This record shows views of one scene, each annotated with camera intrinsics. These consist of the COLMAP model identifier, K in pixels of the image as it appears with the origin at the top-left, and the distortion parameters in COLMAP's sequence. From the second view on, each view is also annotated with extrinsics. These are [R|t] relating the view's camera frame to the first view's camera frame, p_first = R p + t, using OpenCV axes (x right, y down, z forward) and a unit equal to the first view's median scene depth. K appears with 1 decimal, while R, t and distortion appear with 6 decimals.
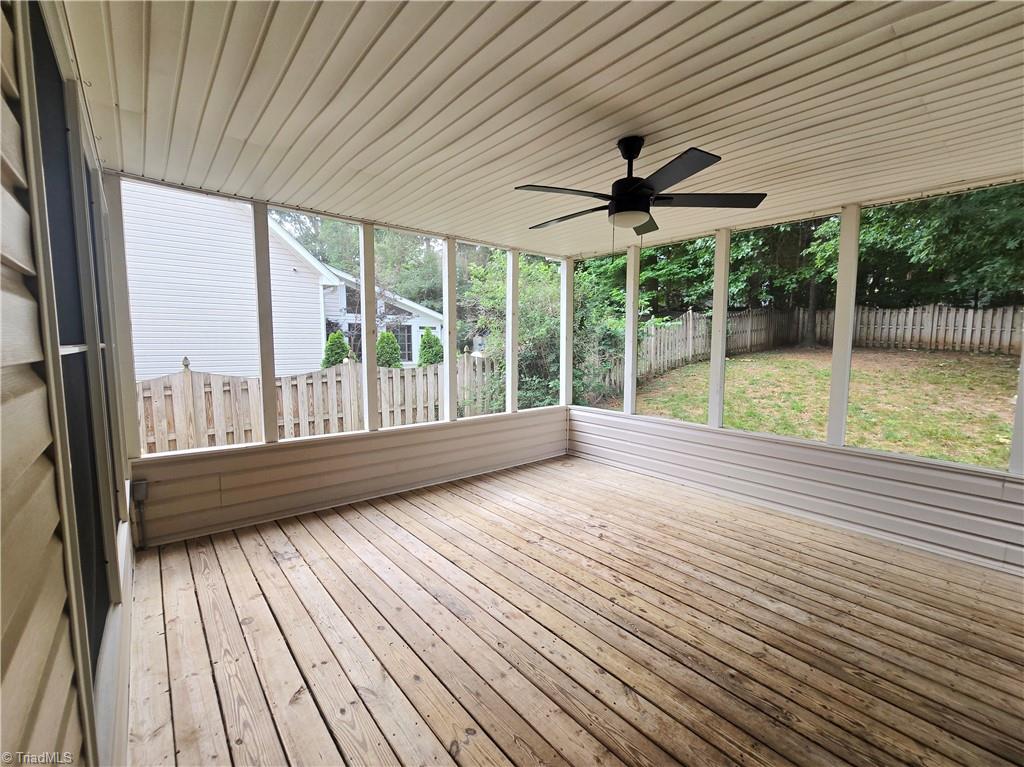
lens RADIAL K [[420.3, 0, 514.7], [0, 420.3, 385.6], [0, 0, 1]] dist [-0.002823, 0.001146]
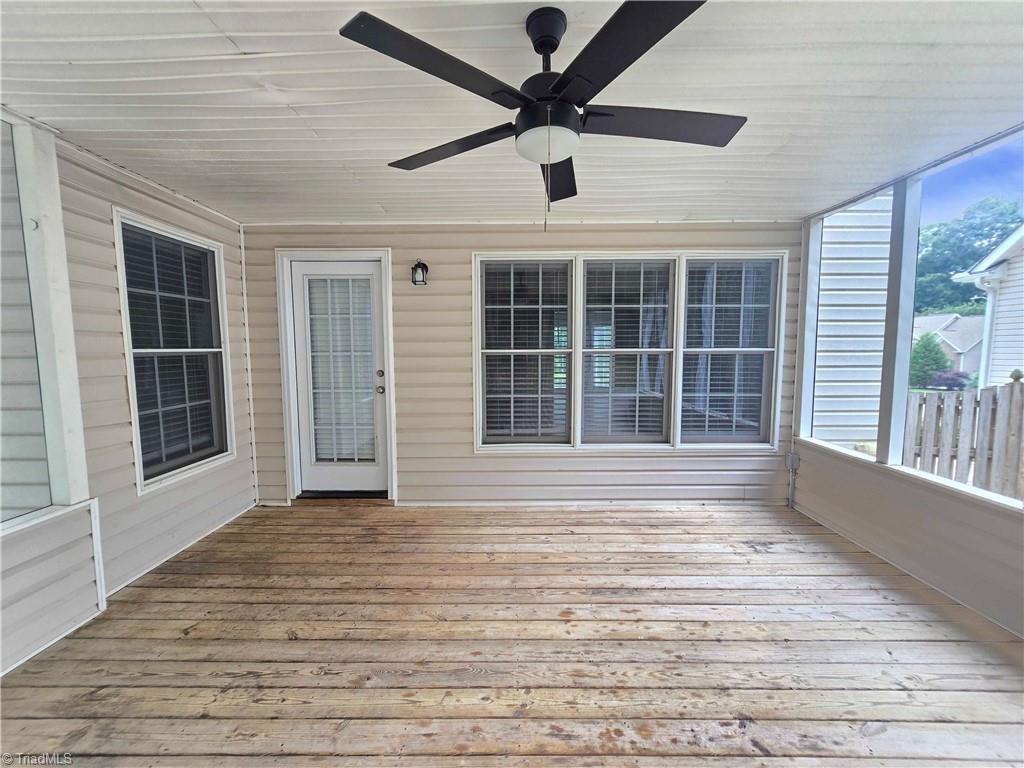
lens RADIAL K [[420.3, 0, 513.5], [0, 420.3, 384.6], [0, 0, 1]] dist [-0.002823, 0.001146]
pose [[-0.627796, 0.061062, -0.775979, 0.724750], [-0.071635, 0.988155, 0.135714, -0.110992], [0.775074, 0.140787, -0.615986, 1.252463]]
